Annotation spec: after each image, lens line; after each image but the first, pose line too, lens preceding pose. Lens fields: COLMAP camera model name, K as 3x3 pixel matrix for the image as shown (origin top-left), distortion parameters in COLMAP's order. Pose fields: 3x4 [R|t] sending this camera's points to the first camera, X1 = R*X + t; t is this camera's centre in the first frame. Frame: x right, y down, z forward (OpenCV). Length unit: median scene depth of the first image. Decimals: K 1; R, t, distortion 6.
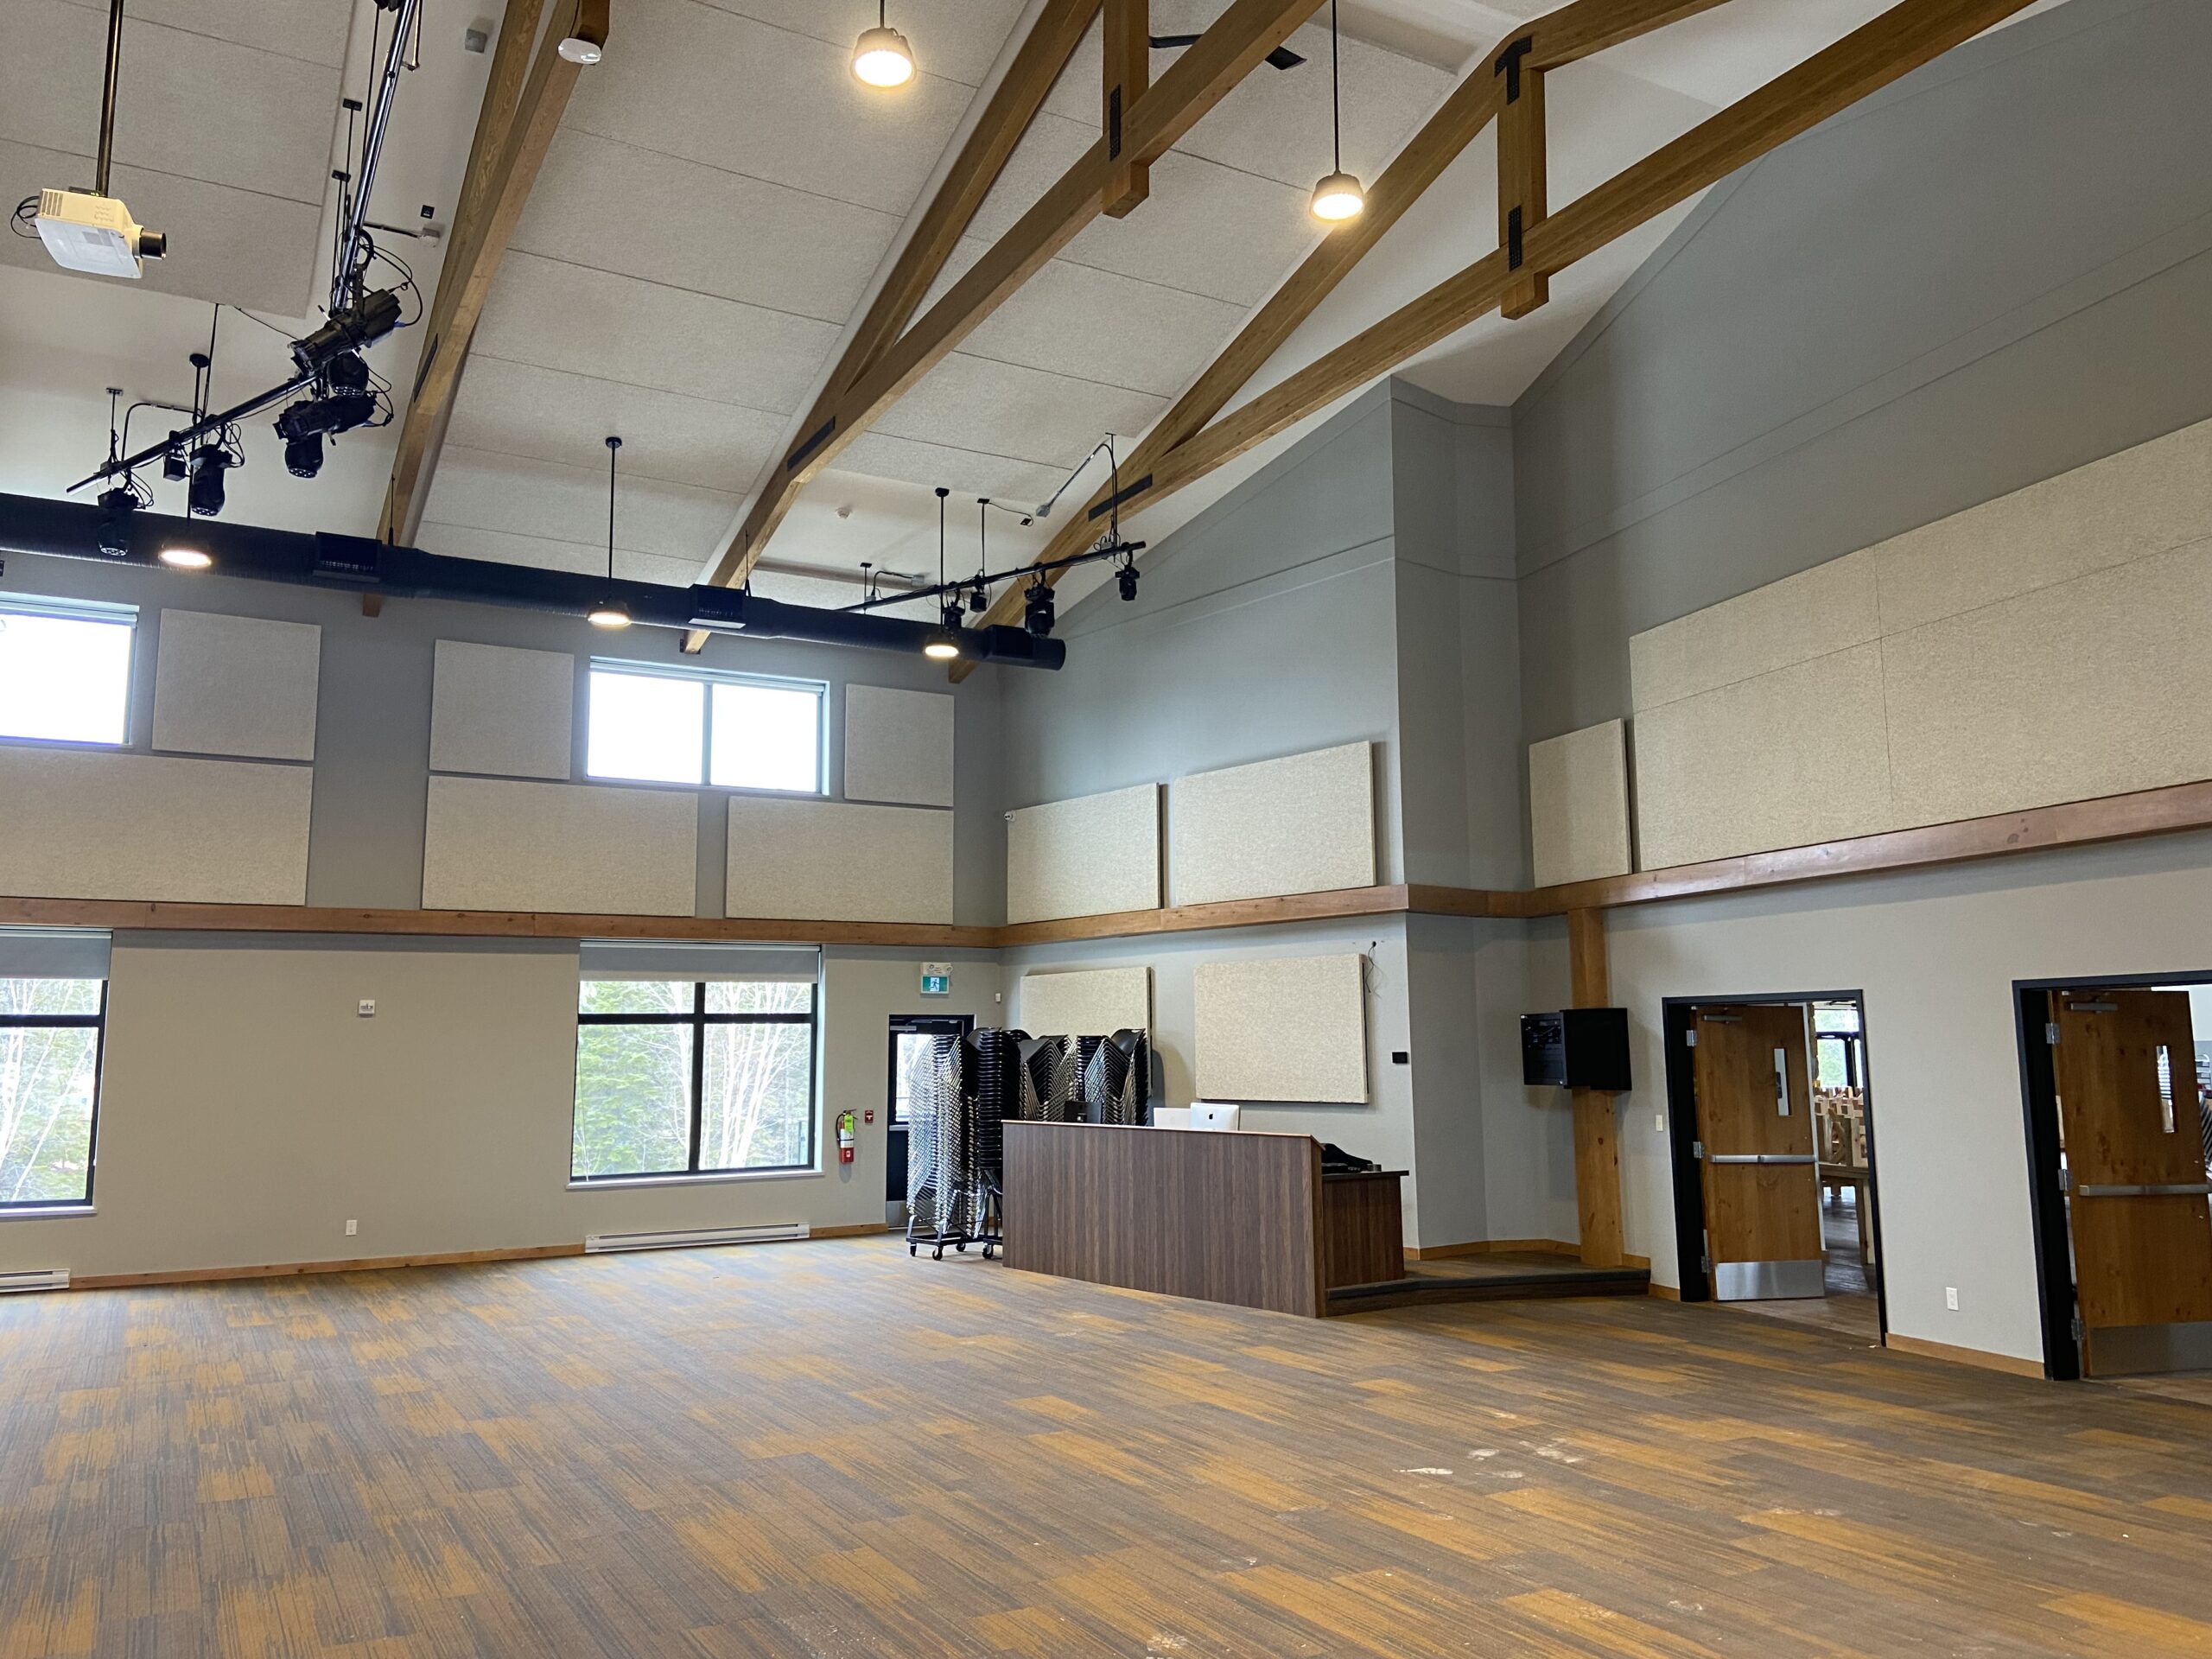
lens RADIAL K [[1676.8, 0, 1095.0], [0, 1676.8, 816.2], [0, 0, 1]] dist [0.136239, -0.154656]
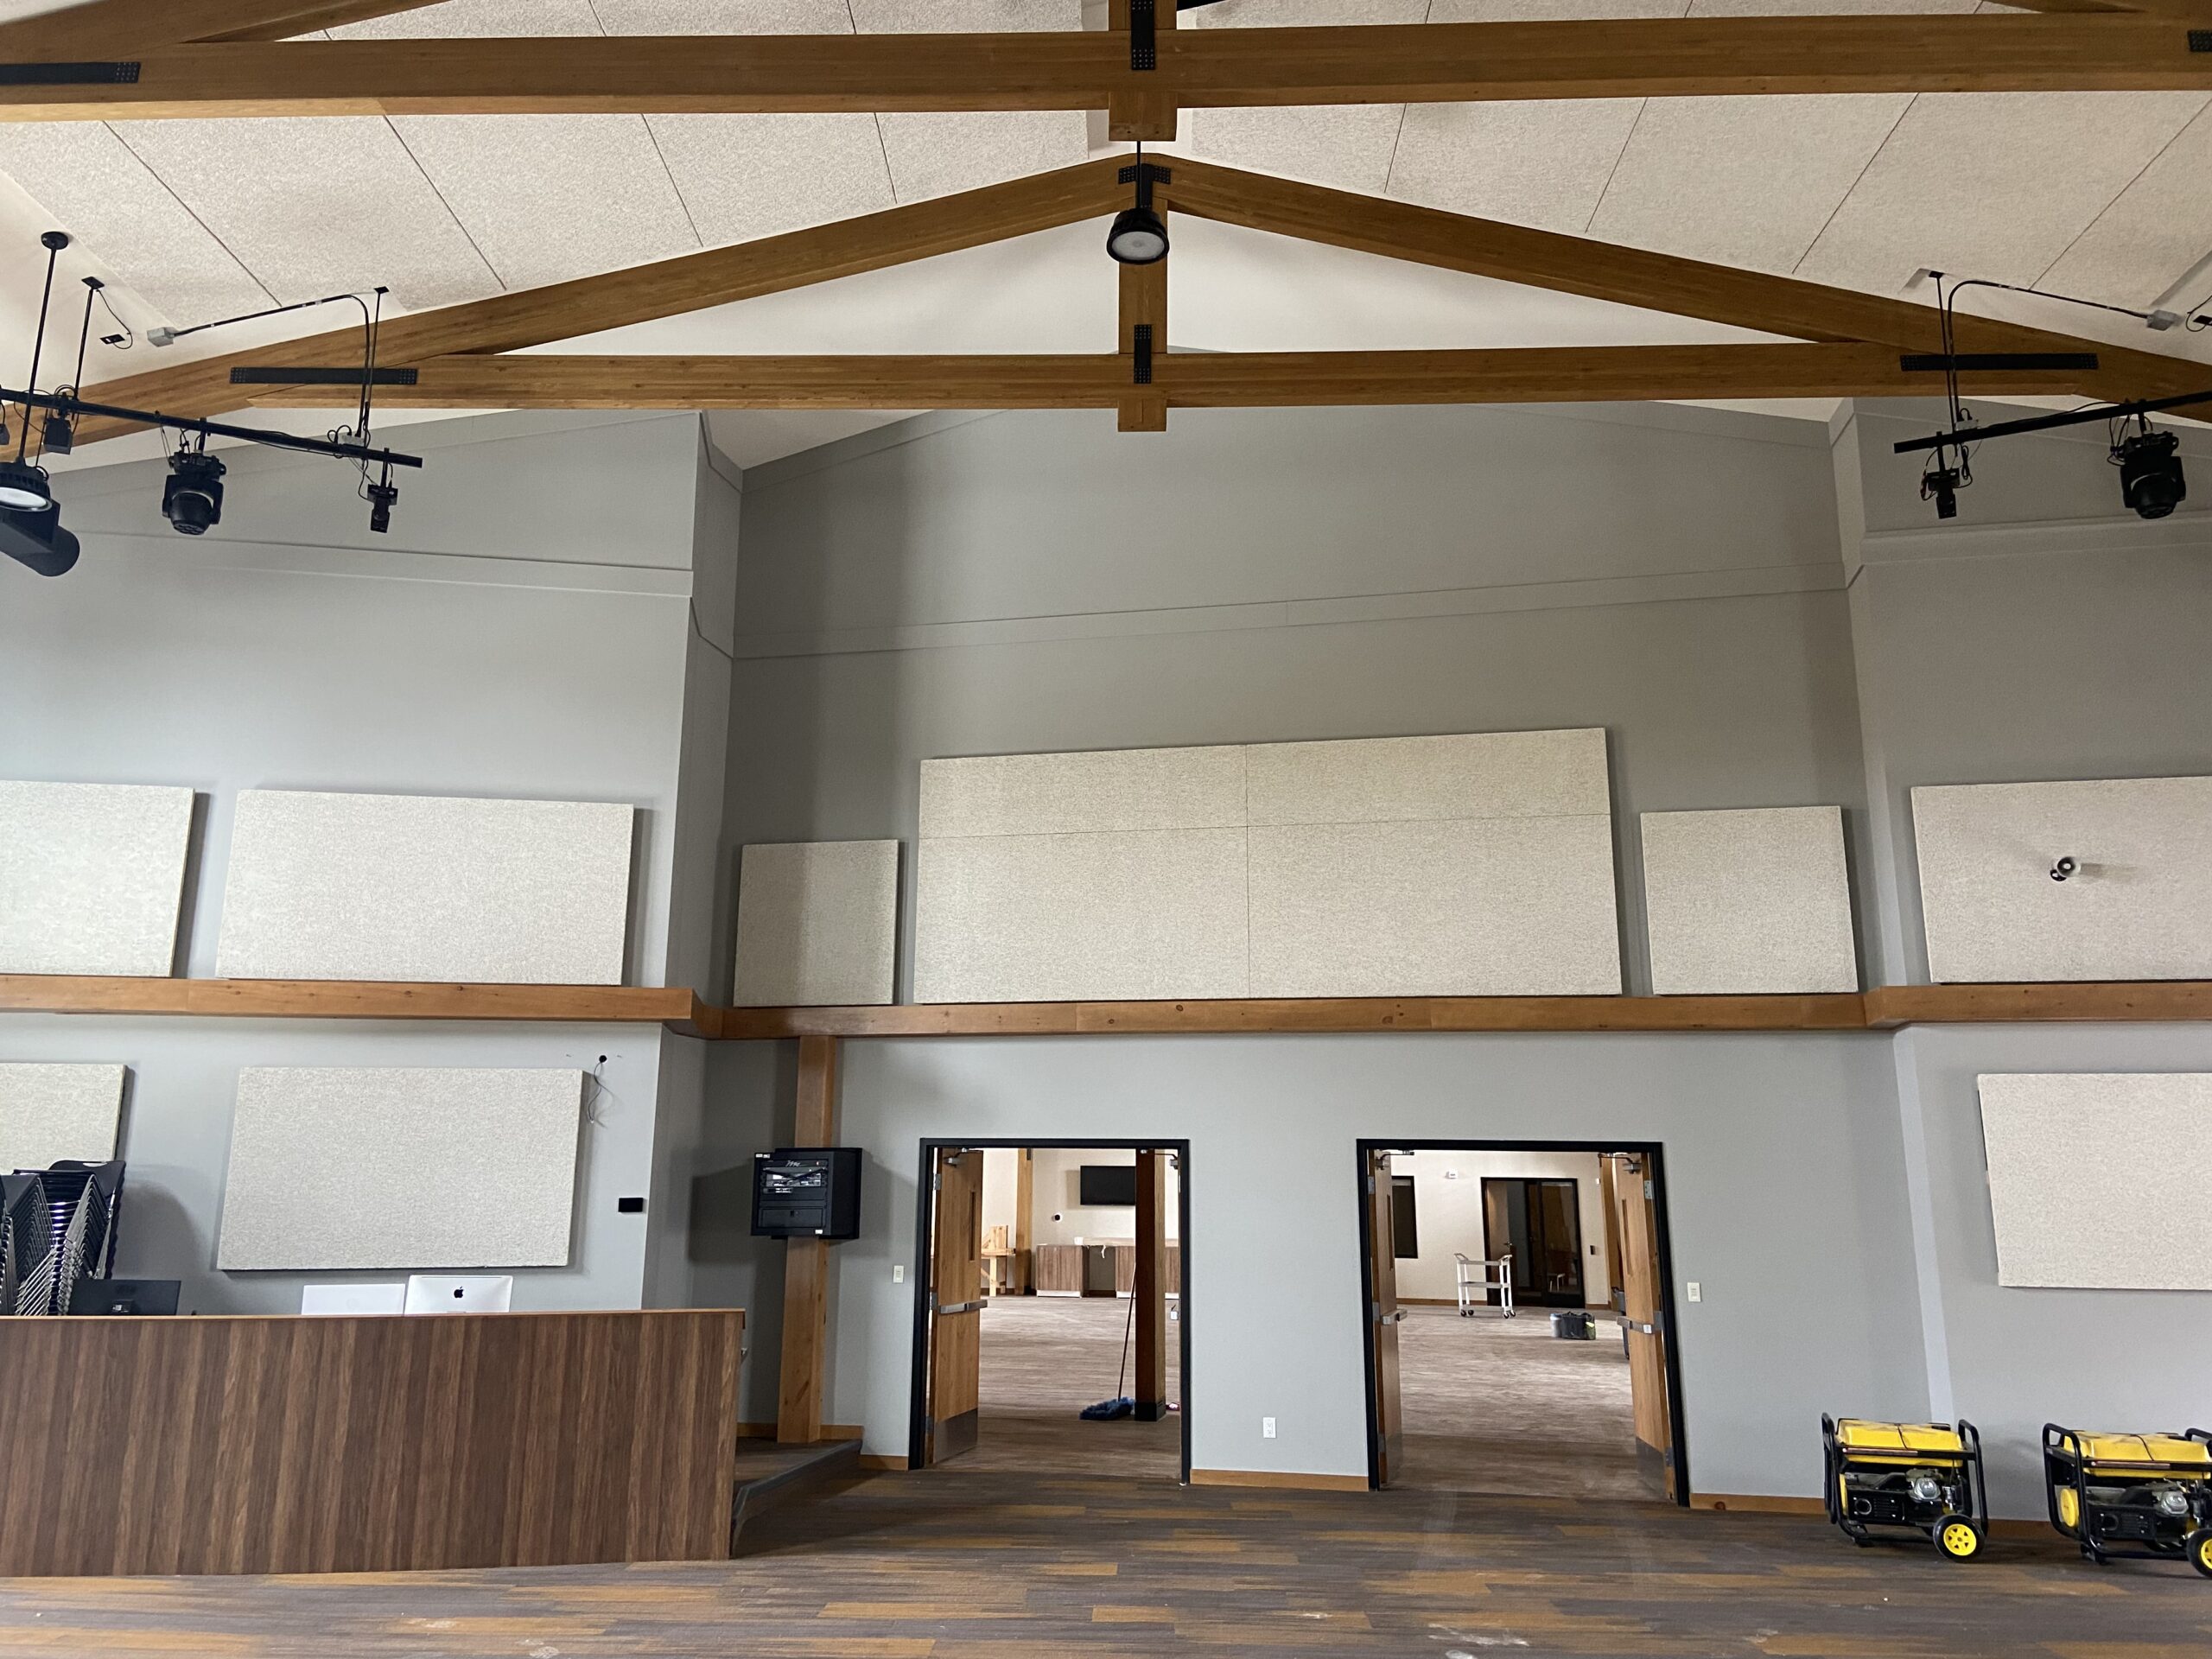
lens RADIAL K [[1676.8, 0, 1095.0], [0, 1676.8, 816.2], [0, 0, 1]] dist [0.136239, -0.154656]
pose [[0.506972, 0.198542, 0.838785, -0.417180], [-0.131350, 0.979541, -0.152470, 0.057048], [-0.851896, -0.032876, 0.522678, 0.401089]]
